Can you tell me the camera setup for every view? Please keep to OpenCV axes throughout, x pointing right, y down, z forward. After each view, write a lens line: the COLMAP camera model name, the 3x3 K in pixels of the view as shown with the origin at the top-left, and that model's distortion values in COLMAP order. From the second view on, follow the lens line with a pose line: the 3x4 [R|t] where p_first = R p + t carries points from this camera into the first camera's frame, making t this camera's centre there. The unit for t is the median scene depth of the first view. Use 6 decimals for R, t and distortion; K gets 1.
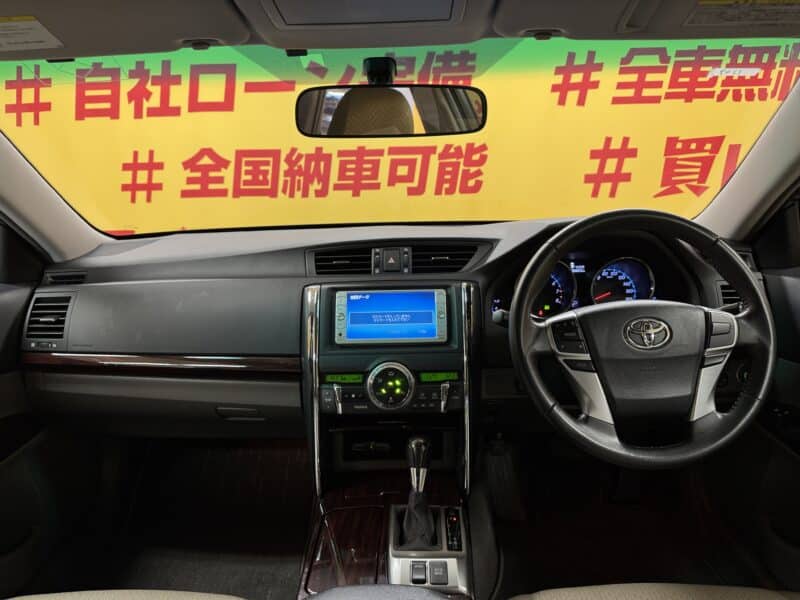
lens RADIAL K [[546.7, 0, 400.0], [0, 546.7, 300.0], [0, 0, 1]] dist [0.085010, -0.142000]
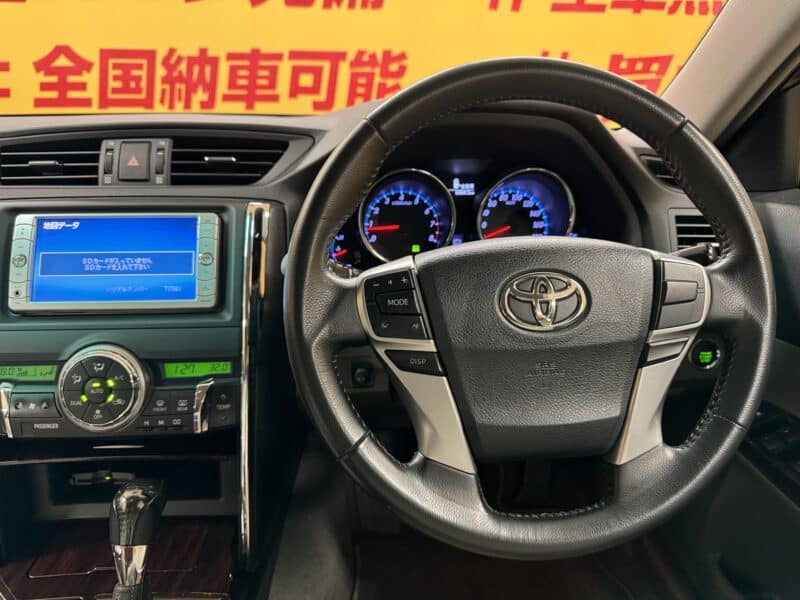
lens RADIAL K [[546.7, 0, 400.0], [0, 546.7, 300.0], [0, 0, 1]] dist [0.085010, -0.142000]
pose [[0.995193, 0.003087, 0.097881, 0.214735], [-0.013694, 0.994070, 0.107878, 0.004997], [-0.096968, -0.108700, 0.989334, 0.412407]]
